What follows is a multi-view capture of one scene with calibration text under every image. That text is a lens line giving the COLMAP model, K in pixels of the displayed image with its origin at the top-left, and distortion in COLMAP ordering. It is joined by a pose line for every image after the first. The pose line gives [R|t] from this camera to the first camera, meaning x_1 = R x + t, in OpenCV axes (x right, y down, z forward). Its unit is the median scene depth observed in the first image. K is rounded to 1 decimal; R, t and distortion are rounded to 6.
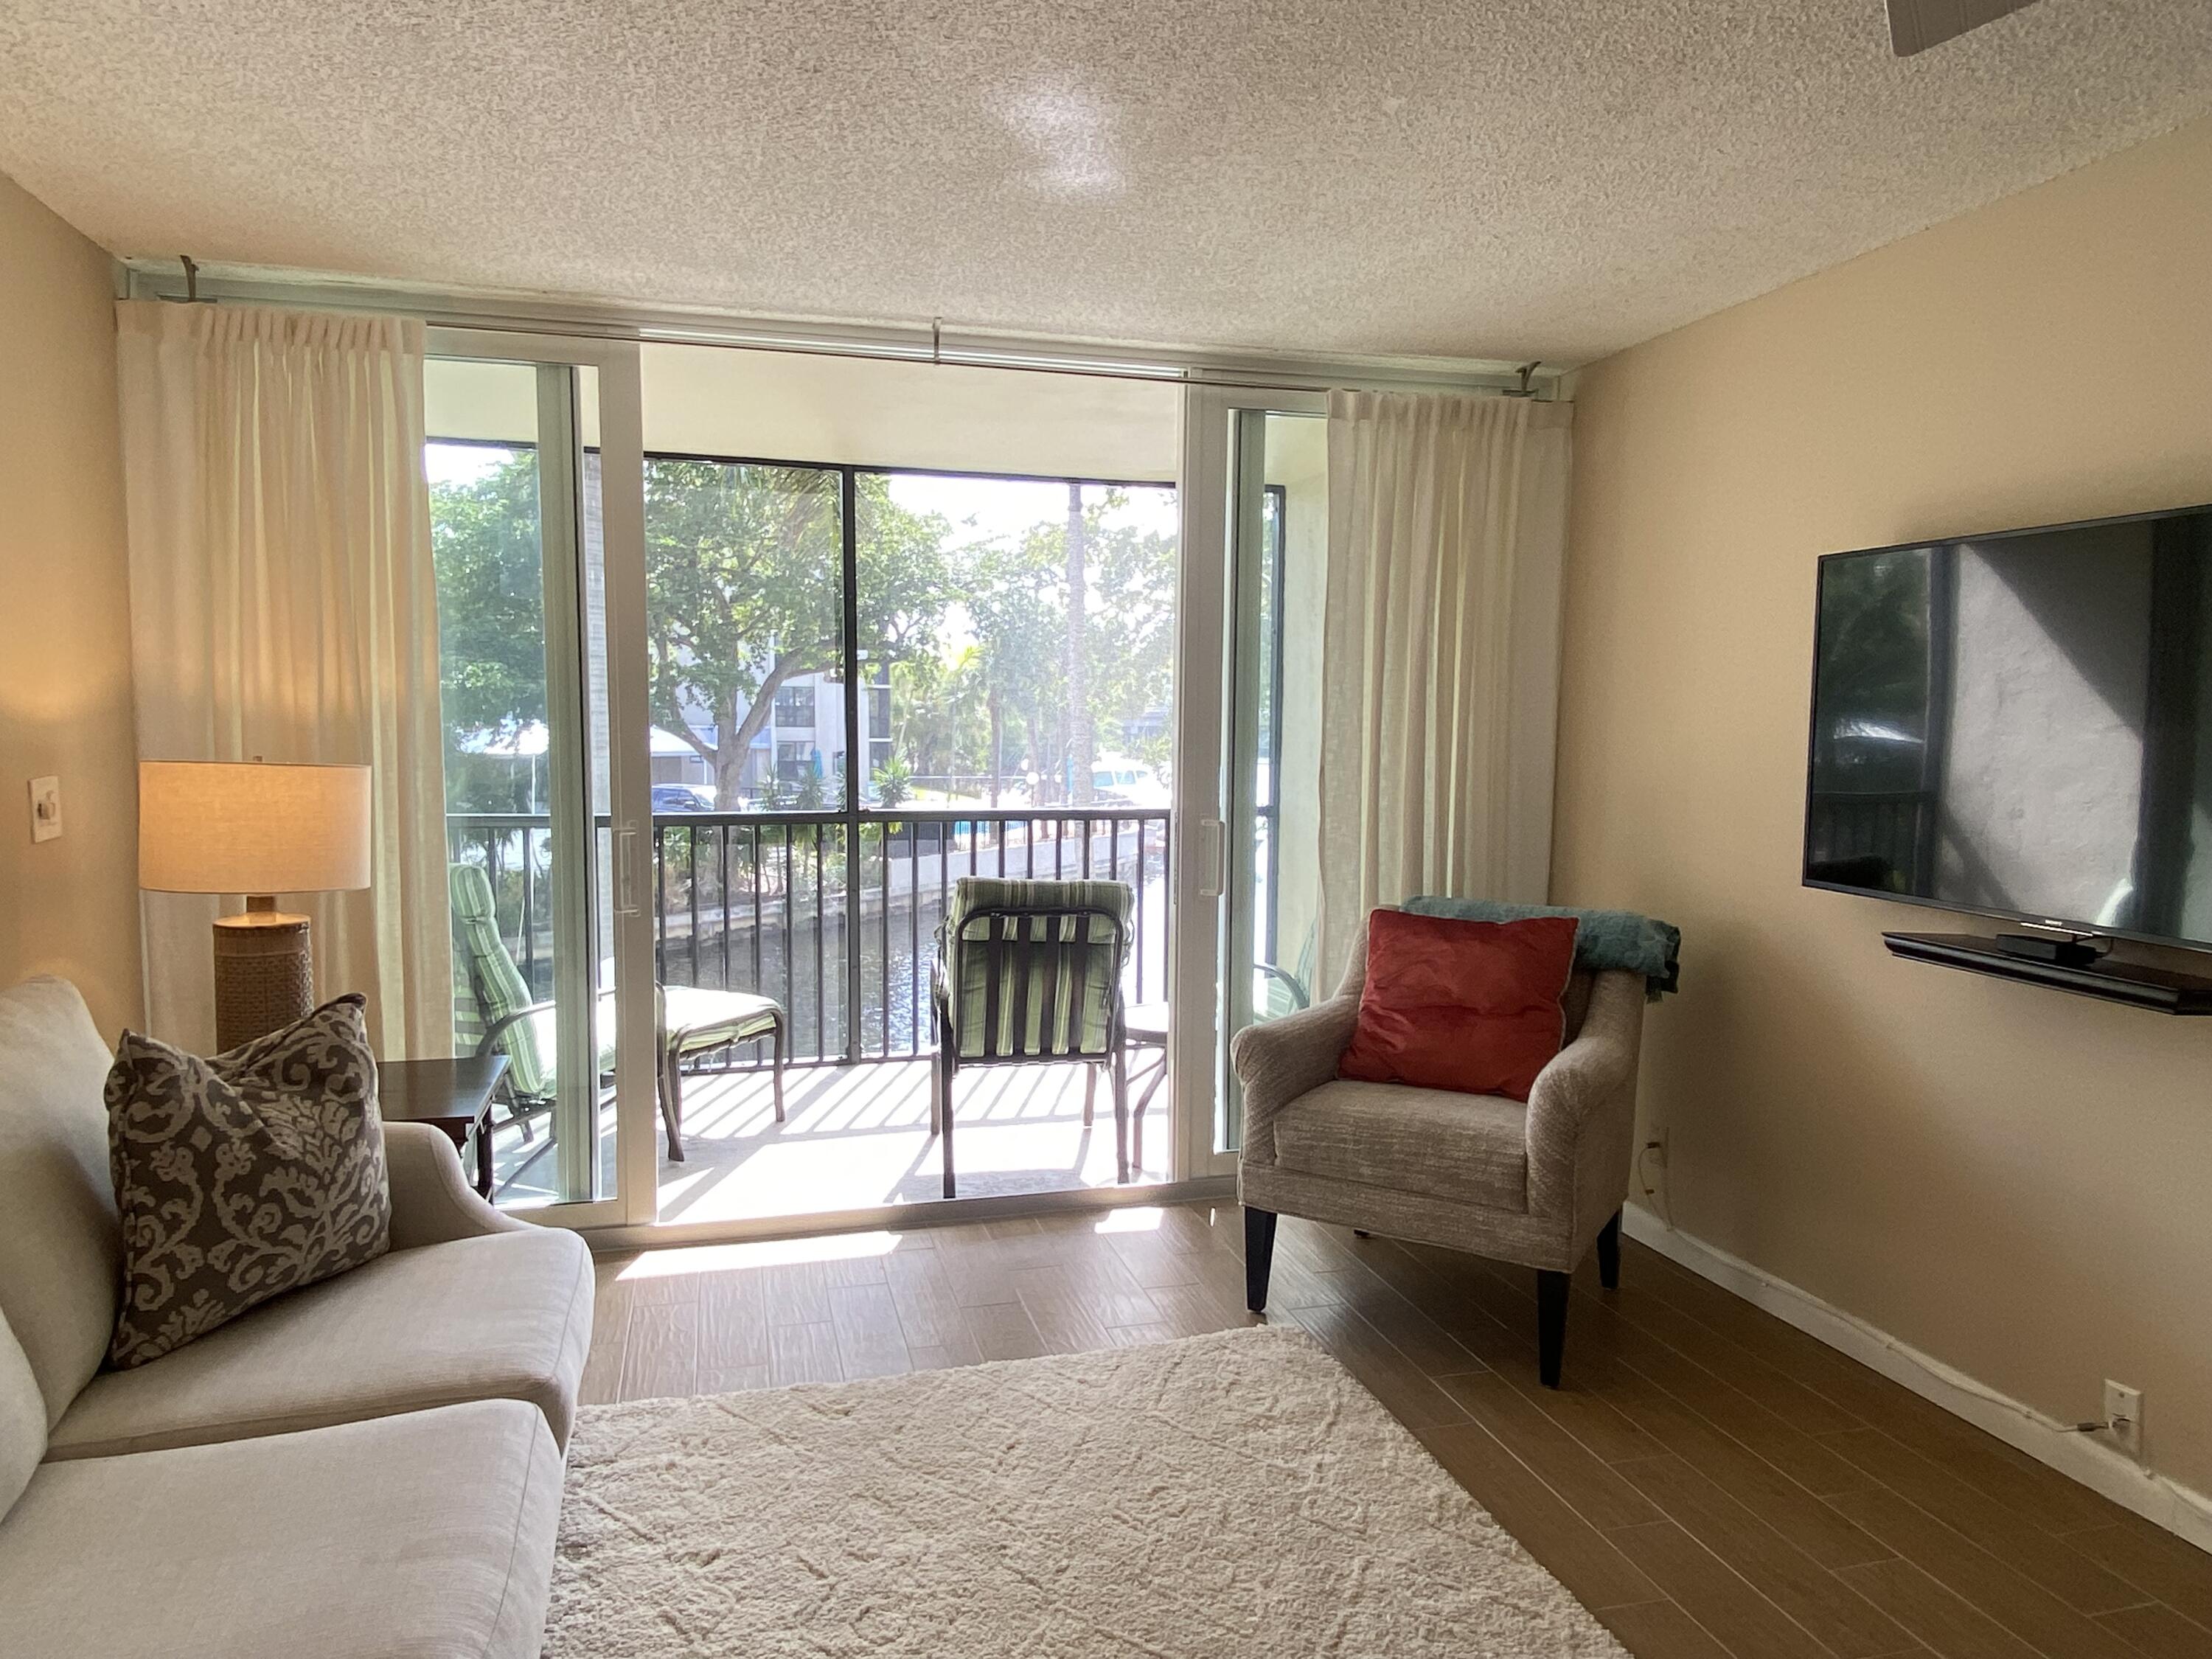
lens RADIAL K [[1435.5, 0, 1079.2], [0, 1435.5, 844.1], [0, 0, 1]] dist [0.091899, -0.110265]
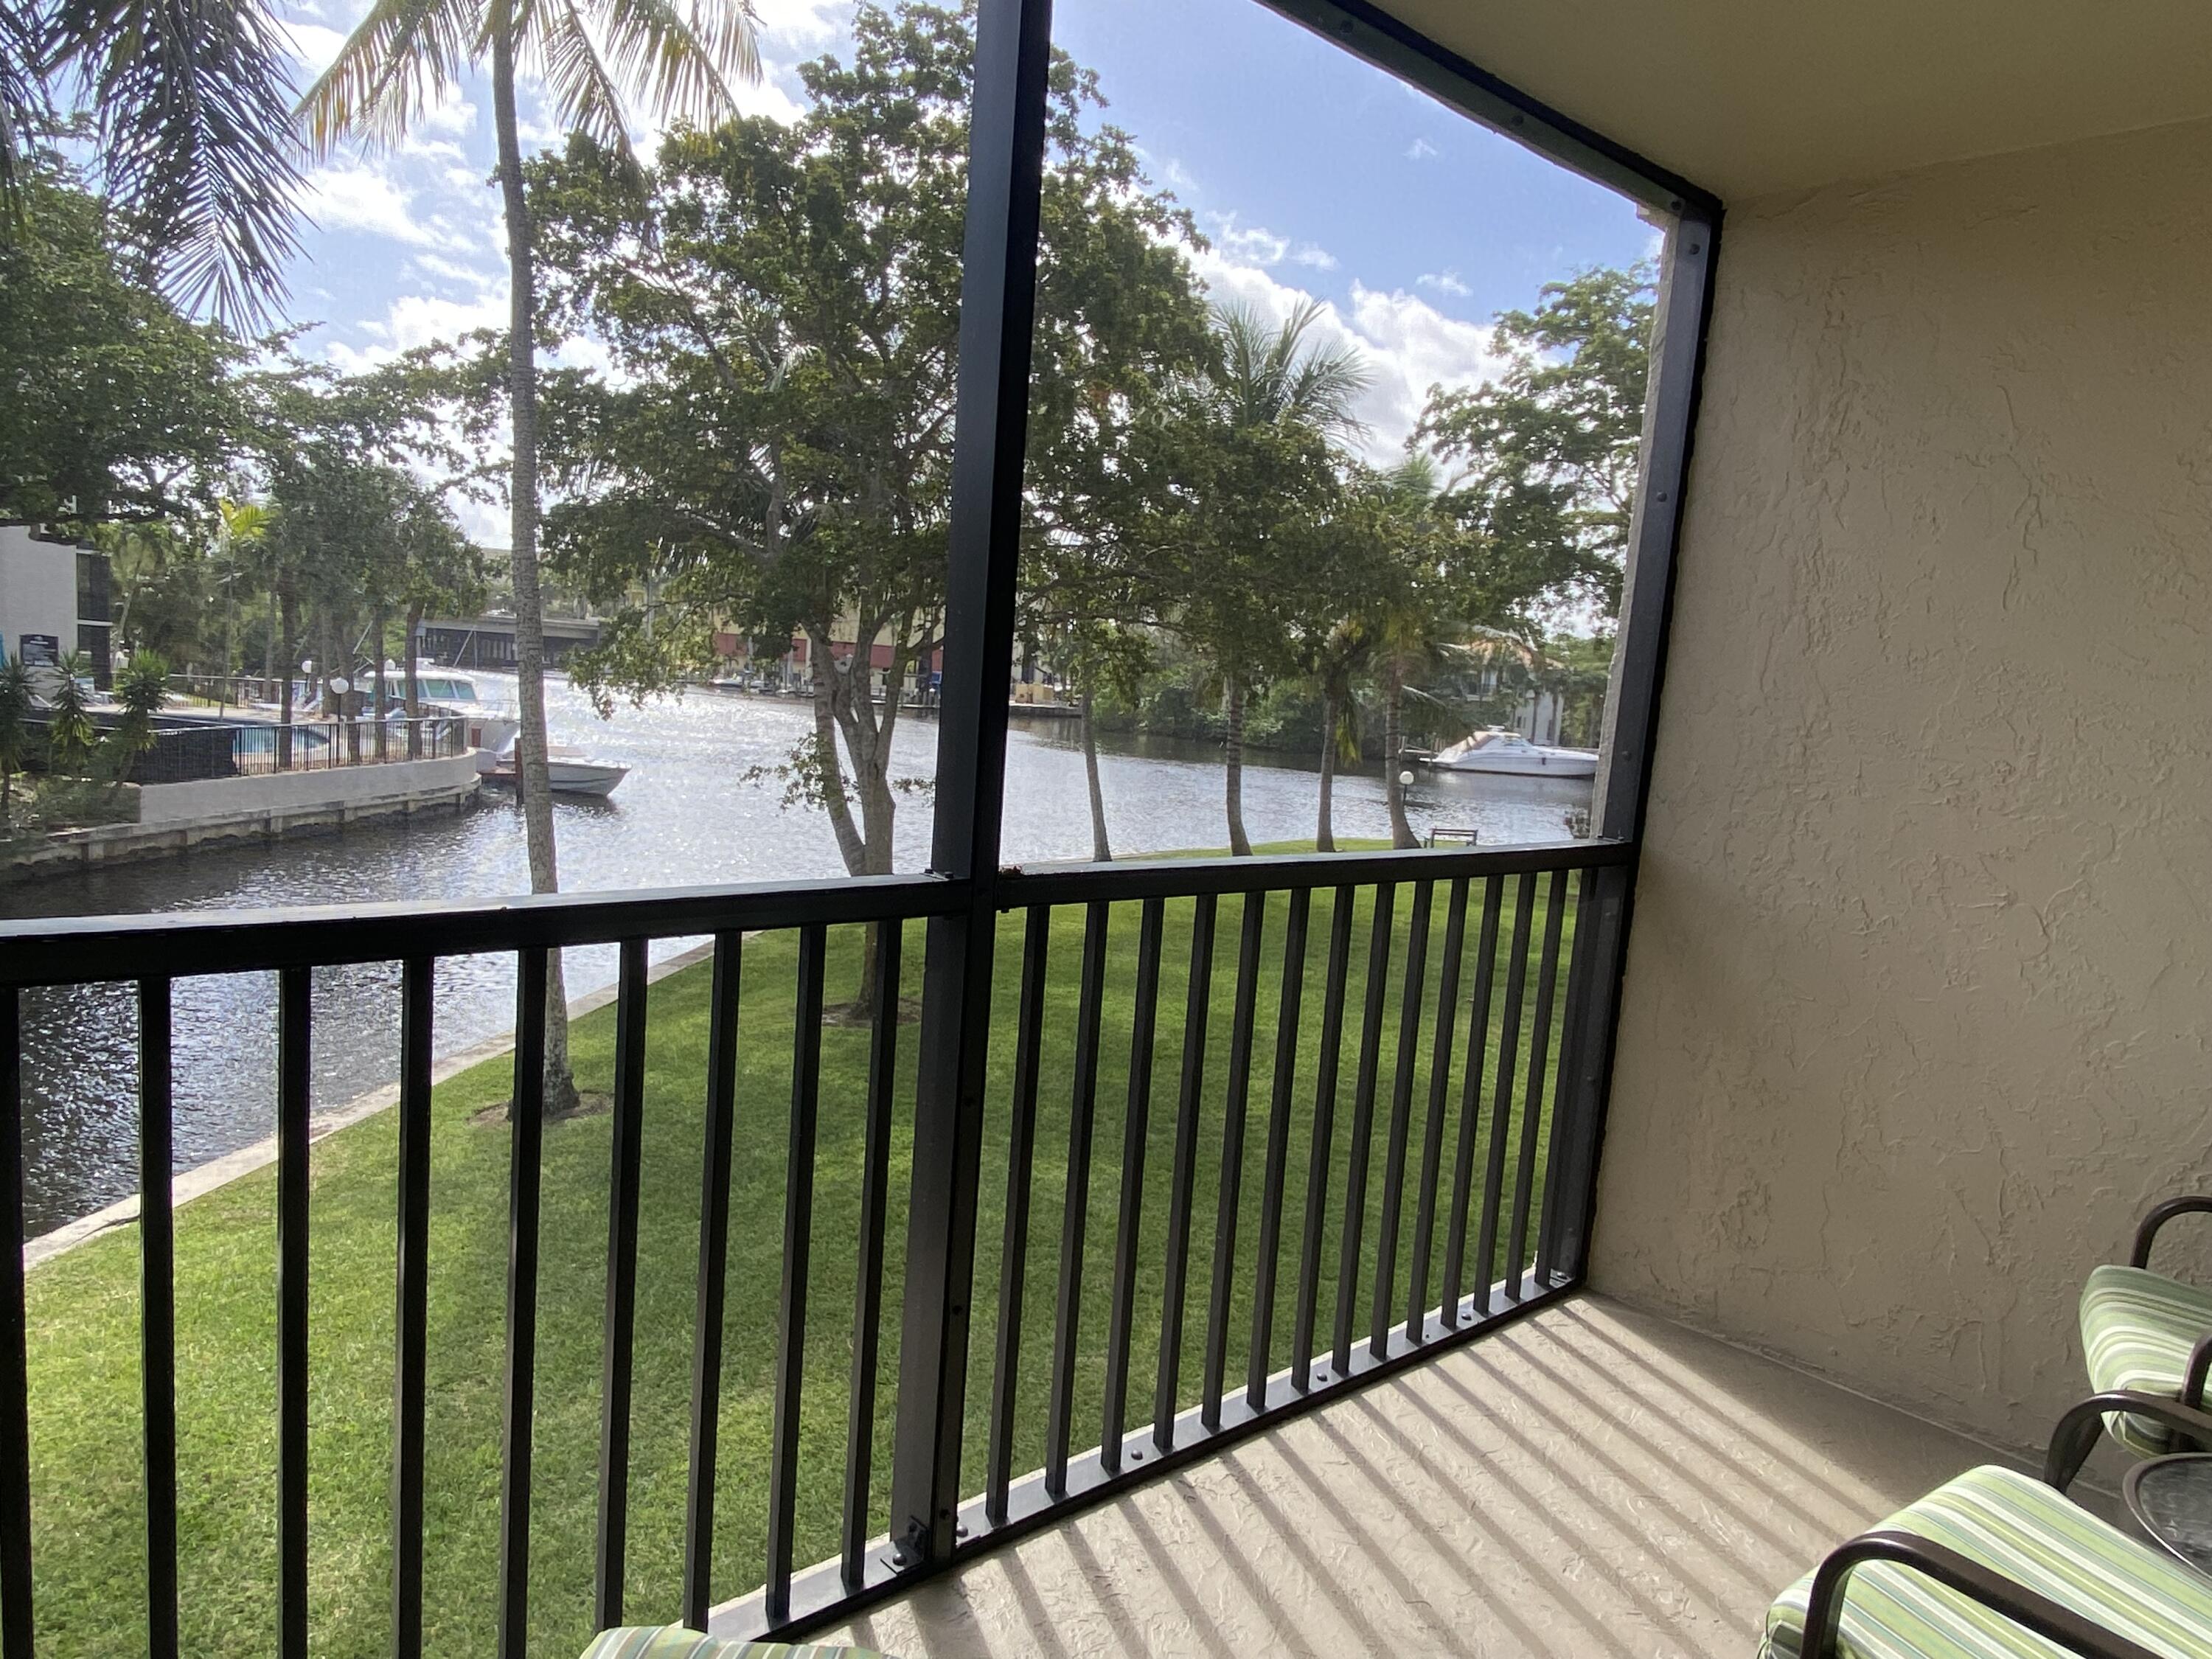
lens RADIAL K [[1435.5, 0, 1079.2], [0, 1435.5, 844.1], [0, 0, 1]] dist [0.091899, -0.110265]
pose [[0.889865, 0.001876, 0.456221, -0.444267], [-0.025742, 0.998605, 0.046102, -0.070796], [-0.455498, -0.052769, 0.888672, 1.005109]]
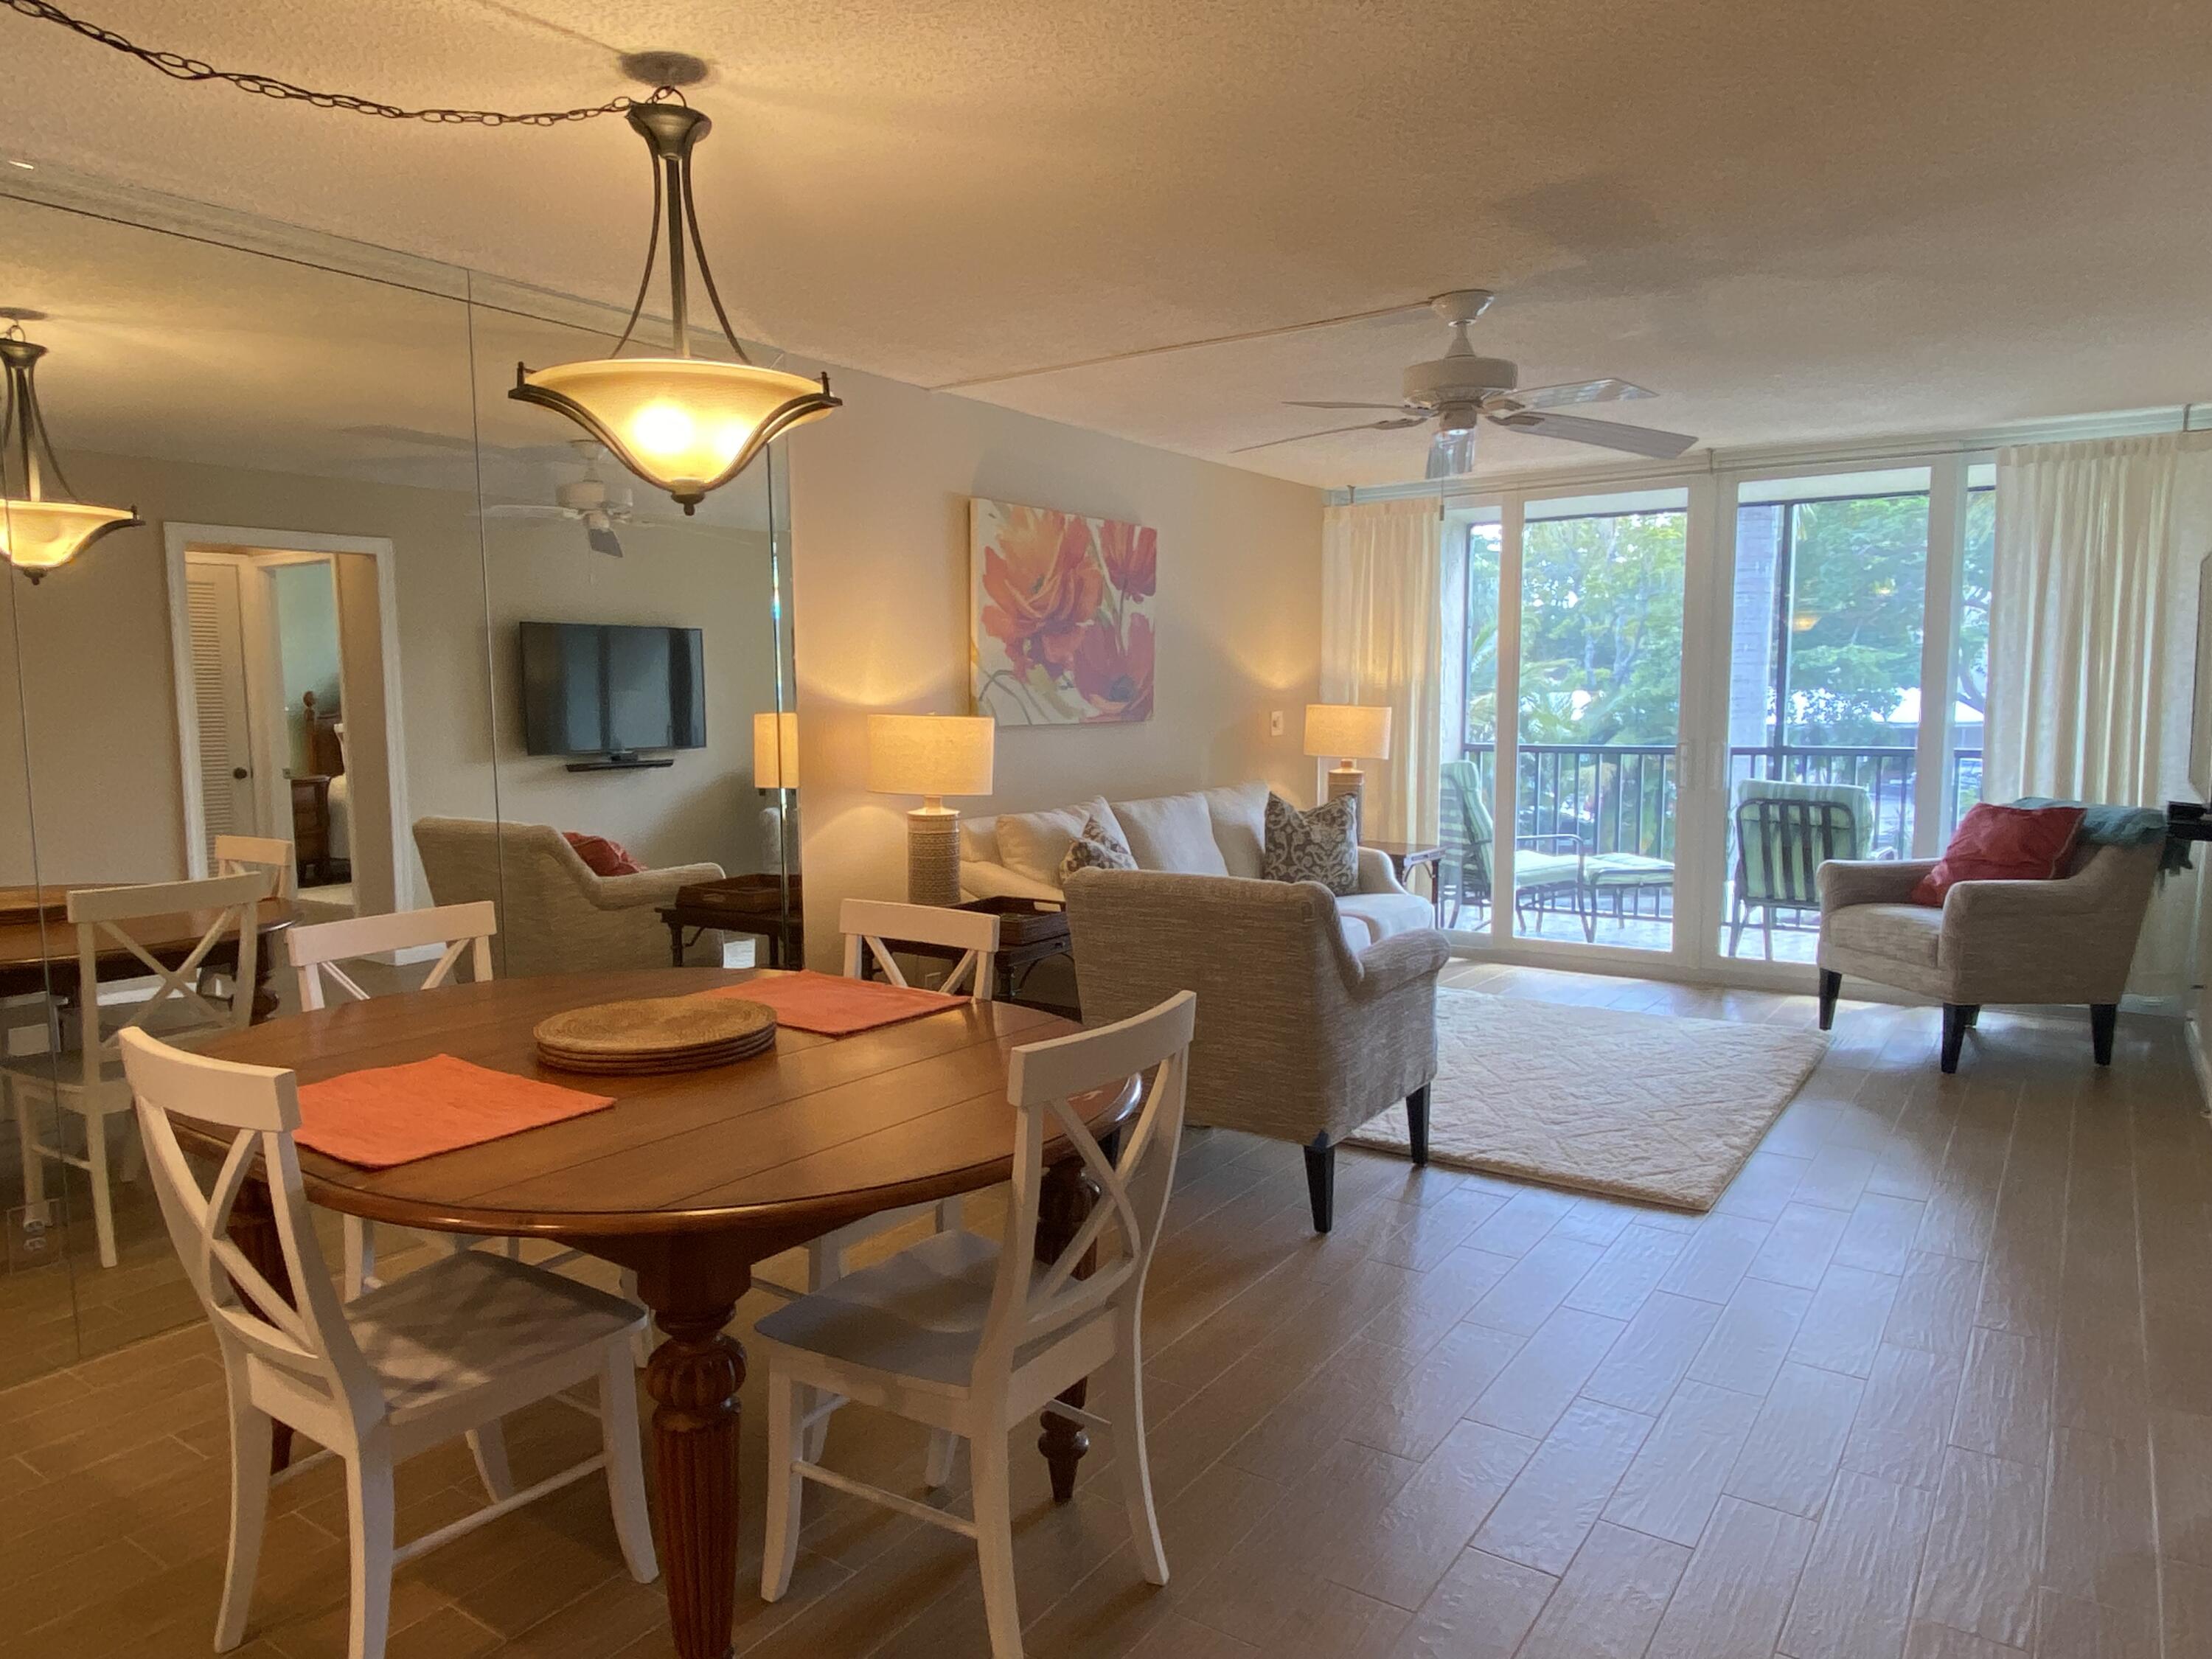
lens RADIAL K [[1434.5, 0, 1076.5], [0, 1434.5, 844.4], [0, 0, 1]] dist [0.100704, -0.105308]
pose [[0.650220, 0.068160, -0.756682, 0.705672], [-0.054656, 0.997583, 0.042894, 0.070787], [0.757777, 0.013467, 0.652374, -0.649164]]
